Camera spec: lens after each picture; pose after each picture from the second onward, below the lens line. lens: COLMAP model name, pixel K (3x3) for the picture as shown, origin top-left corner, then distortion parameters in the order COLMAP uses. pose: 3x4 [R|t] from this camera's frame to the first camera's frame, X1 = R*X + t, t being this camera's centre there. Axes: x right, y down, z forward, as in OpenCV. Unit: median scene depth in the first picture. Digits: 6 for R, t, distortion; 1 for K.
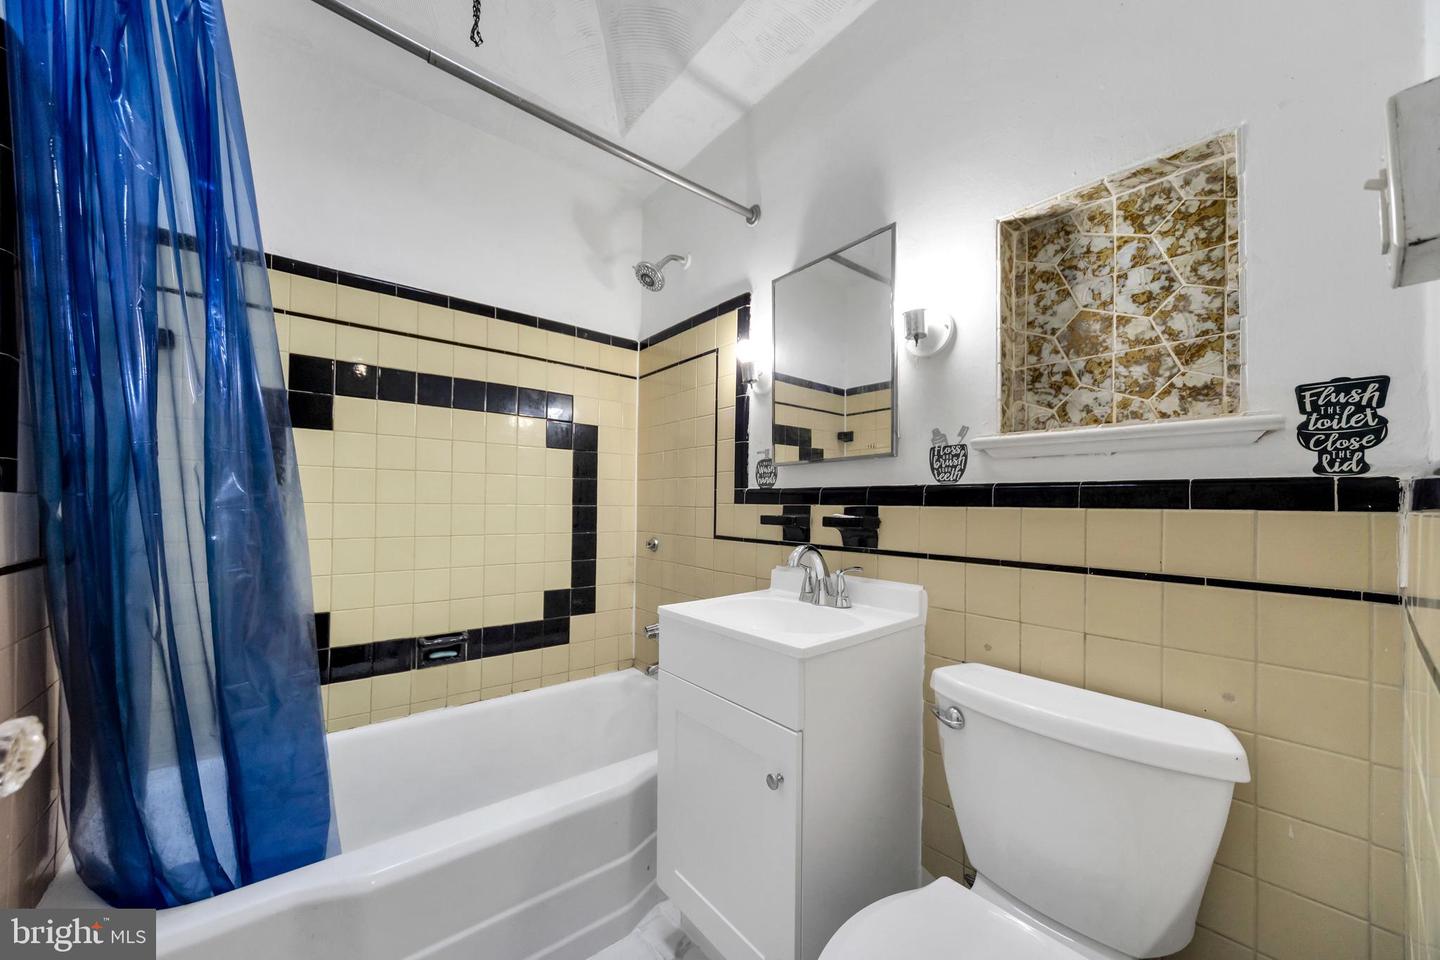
lens RADIAL K [[519.3, 0, 717.8], [0, 519.3, 476.5], [0, 0, 1]] dist [0.002638, 0.000017]
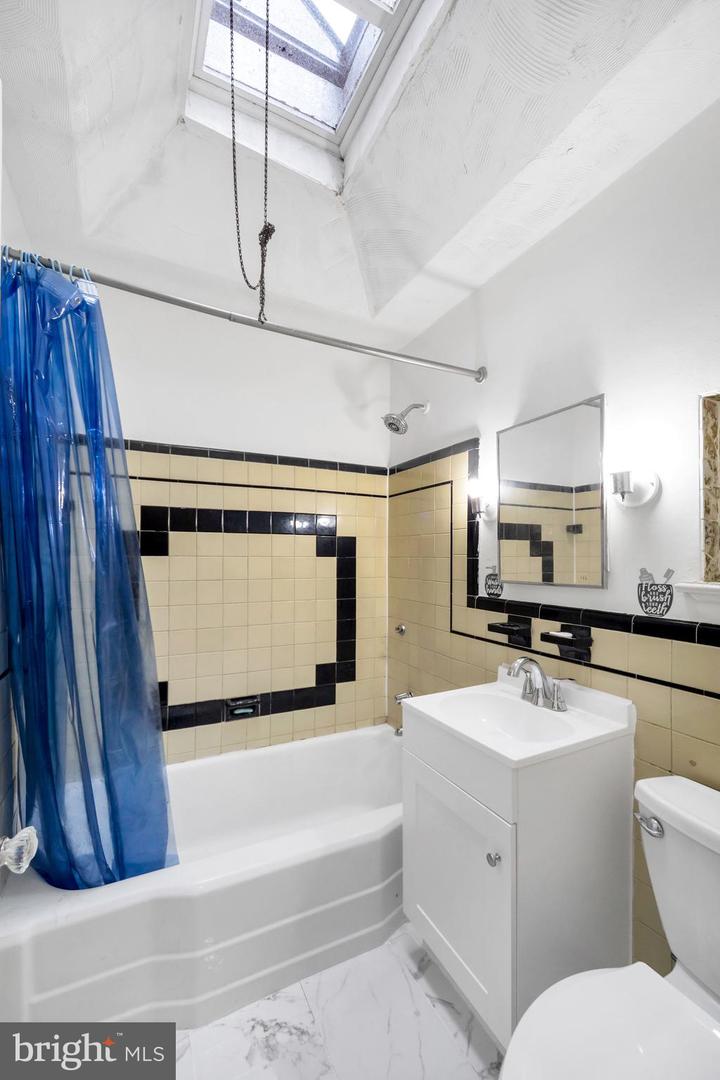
lens RADIAL K [[438.2, 0, 370.3], [0, 438.2, 566.7], [0, 0, 1]] dist [-0.003360, 0.000279]
pose [[0.979997, 0.000736, -0.199013, 0.022579], [0.003755, 0.999747, 0.022185, -0.098985], [0.198979, -0.022488, 0.979746, -0.042221]]
